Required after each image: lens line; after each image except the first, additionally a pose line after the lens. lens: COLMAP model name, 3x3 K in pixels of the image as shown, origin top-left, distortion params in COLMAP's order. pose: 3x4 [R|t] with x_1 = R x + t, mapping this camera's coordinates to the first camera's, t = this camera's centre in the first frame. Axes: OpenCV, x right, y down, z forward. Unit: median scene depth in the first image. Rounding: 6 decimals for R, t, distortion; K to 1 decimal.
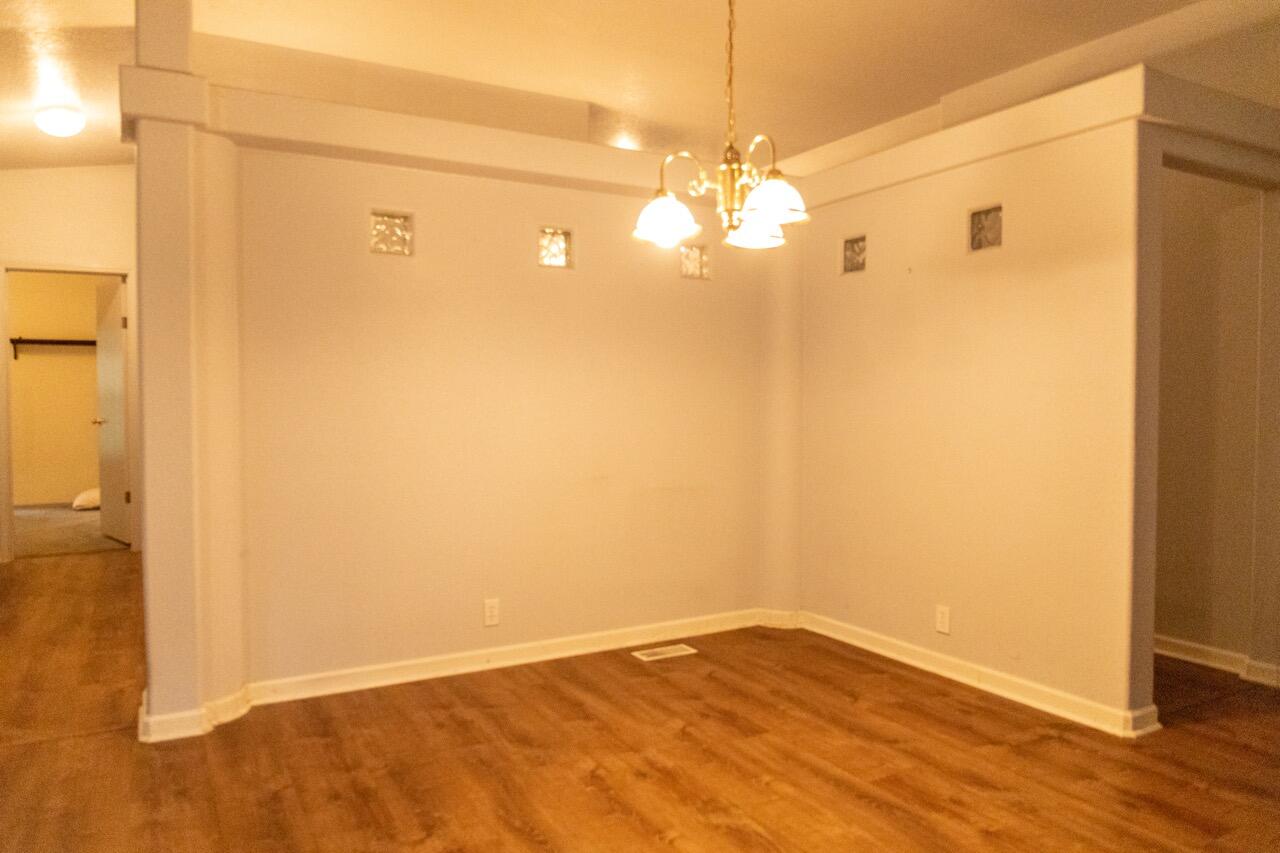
lens RADIAL K [[870.5, 0, 640.0], [0, 870.5, 426.5], [0, 0, 1]] dist [-0.028640, -0.000146]
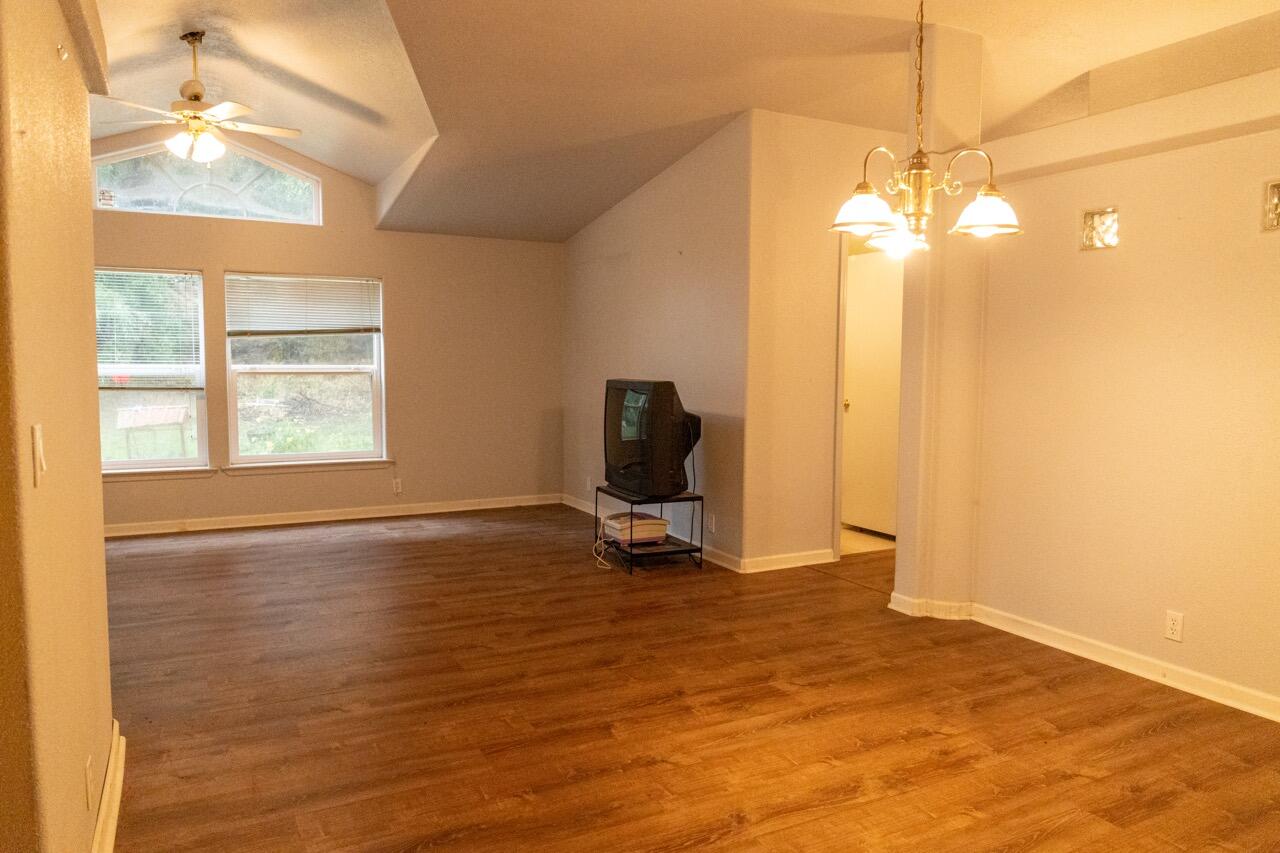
lens RADIAL K [[870.5, 0, 640.0], [0, 870.5, 426.5], [0, 0, 1]] dist [-0.028640, -0.000146]
pose [[-0.039735, 0.079173, -0.996069, 0.940684], [-0.039465, 0.995954, 0.080739, -0.057970], [0.998431, 0.042518, -0.036450, 0.593886]]
